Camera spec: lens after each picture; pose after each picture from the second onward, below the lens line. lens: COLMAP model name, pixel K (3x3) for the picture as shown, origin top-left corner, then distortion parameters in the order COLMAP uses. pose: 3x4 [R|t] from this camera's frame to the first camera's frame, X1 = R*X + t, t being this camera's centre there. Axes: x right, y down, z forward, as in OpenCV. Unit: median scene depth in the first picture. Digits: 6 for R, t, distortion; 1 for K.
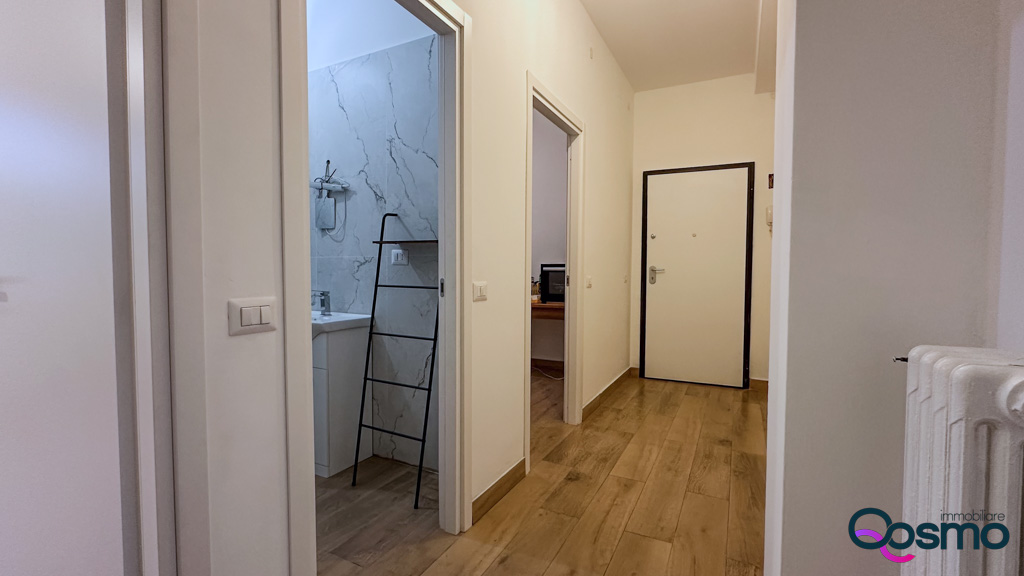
lens RADIAL K [[458.9, 0, 508.0], [0, 458.9, 286.2], [0, 0, 1]] dist [-0.007594, 0.000539]
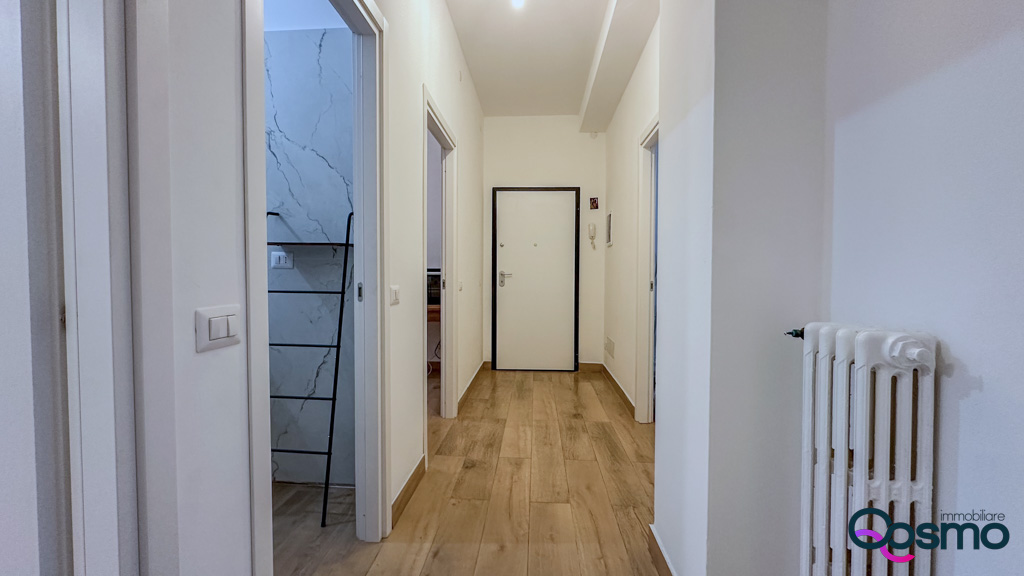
lens RADIAL K [[428.9, 0, 513.8], [0, 428.9, 286.4], [0, 0, 1]] dist [-0.005888, 0.001123]
pose [[0.914703, -0.011404, 0.403967, -0.166764], [0.014739, 0.999878, -0.005145, 0.000646], [-0.403859, 0.010660, 0.914759, 0.025734]]
